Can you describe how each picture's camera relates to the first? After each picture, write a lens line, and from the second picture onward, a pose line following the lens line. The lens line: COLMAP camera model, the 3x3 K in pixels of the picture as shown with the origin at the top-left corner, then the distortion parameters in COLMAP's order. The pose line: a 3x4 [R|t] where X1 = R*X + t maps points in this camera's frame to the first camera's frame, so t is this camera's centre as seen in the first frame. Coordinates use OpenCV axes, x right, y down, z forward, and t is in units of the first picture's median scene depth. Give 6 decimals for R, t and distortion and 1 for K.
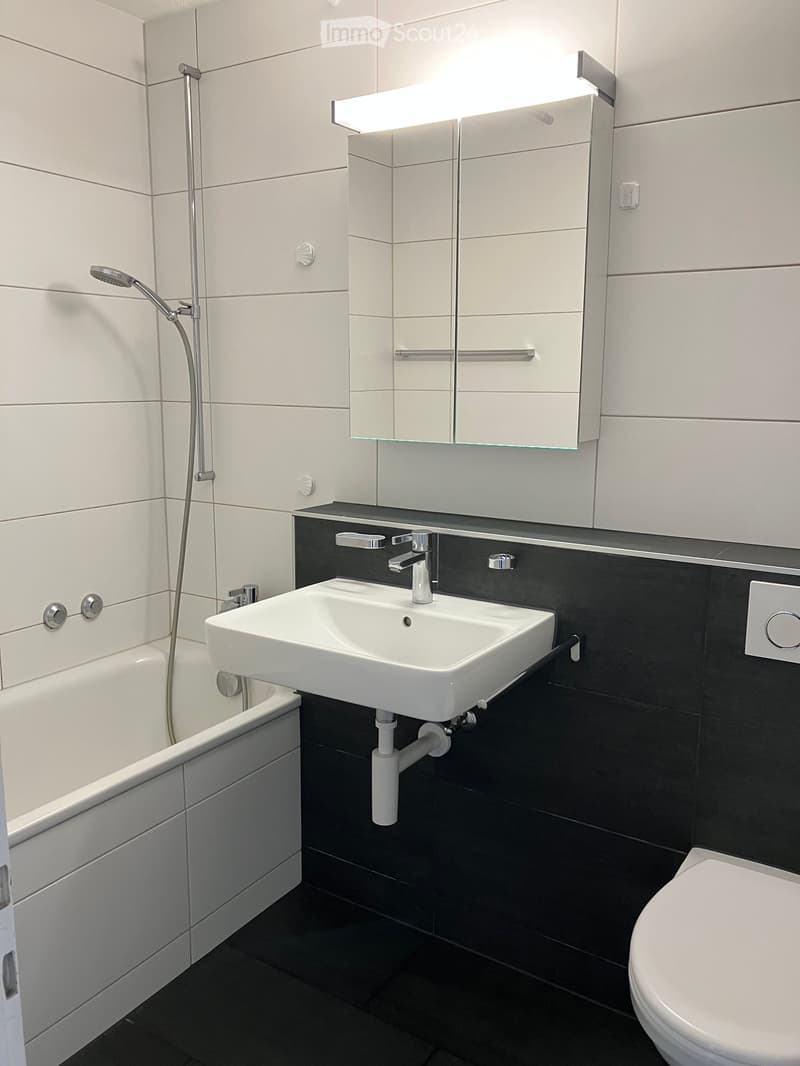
lens RADIAL K [[852.4, 0, 400.0], [0, 852.4, 533.0], [0, 0, 1]] dist [0.015510, -0.000185]
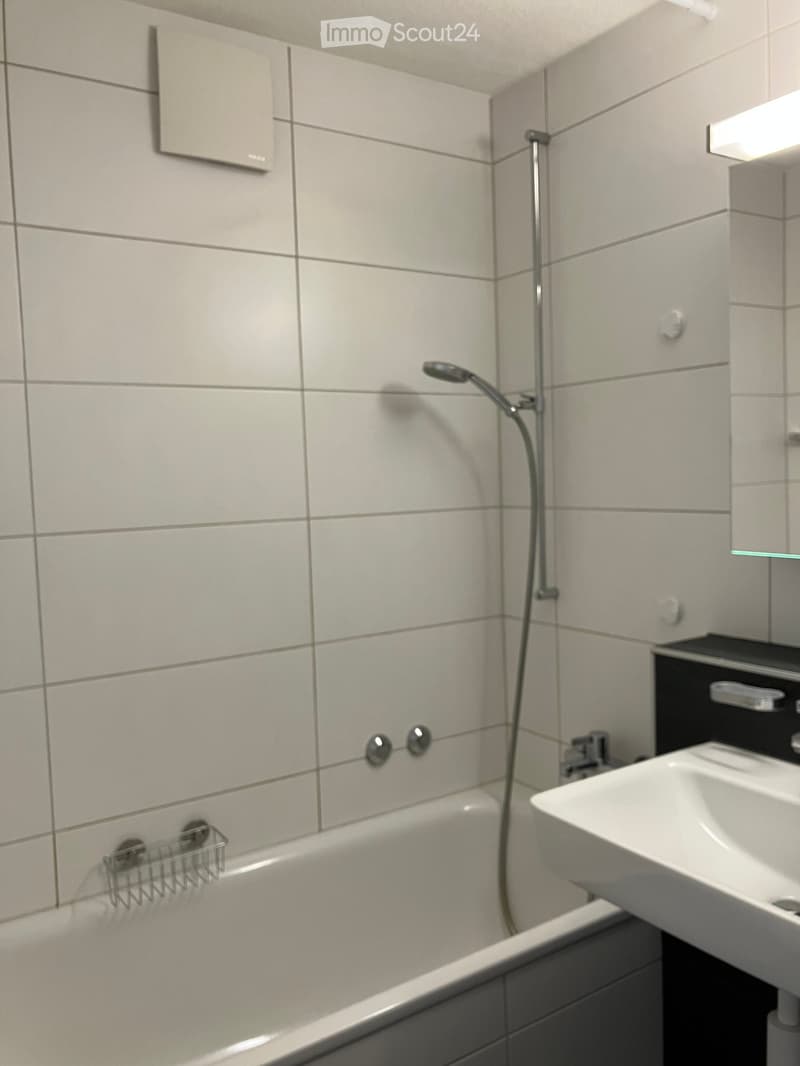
lens RADIAL K [[898.7, 0, 398.4], [0, 898.7, 547.5], [0, 0, 1]] dist [0.075407, -0.134762]
pose [[0.917837, -0.007966, -0.396877, -0.009268], [-0.030978, 0.995312, -0.091619, -0.028249], [0.395747, 0.096385, 0.913288, 0.130248]]
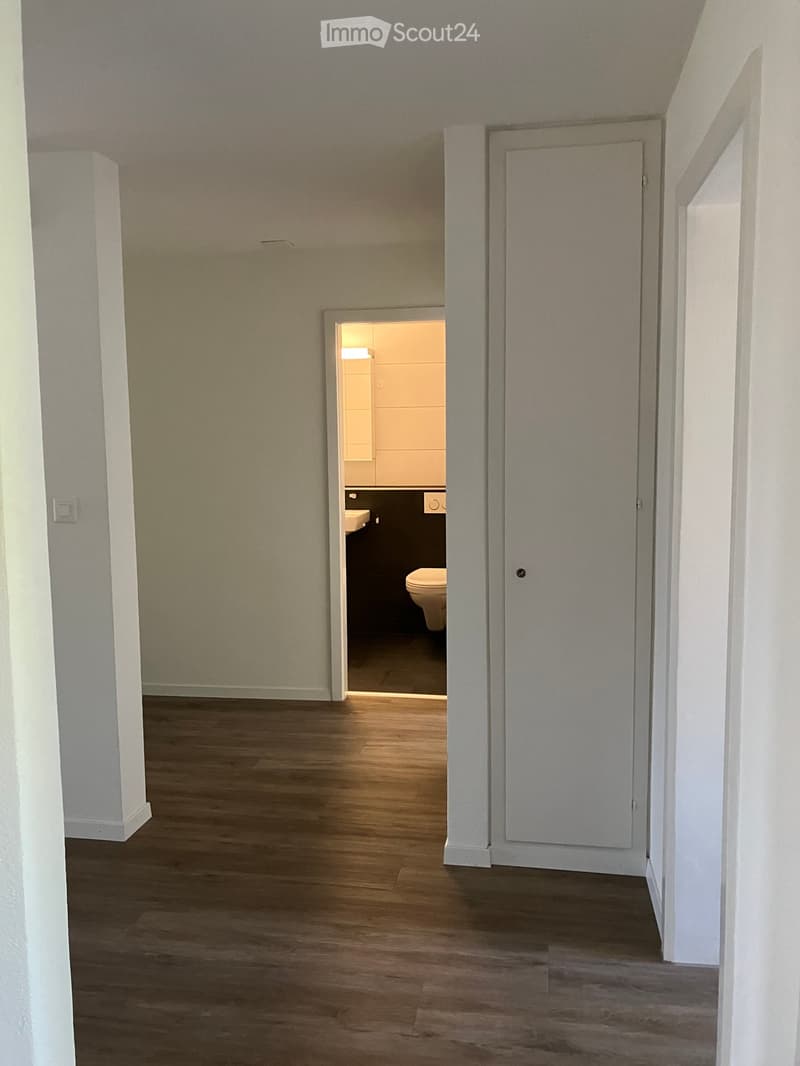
lens RADIAL K [[852.4, 0, 400.0], [0, 852.4, 533.0], [0, 0, 1]] dist [0.015510, -0.000185]
pose [[0.912595, -0.053902, 0.405296, -0.937246], [0.086443, 0.994300, -0.062404, 0.357608], [-0.399622, 0.091985, 0.912053, -1.814859]]
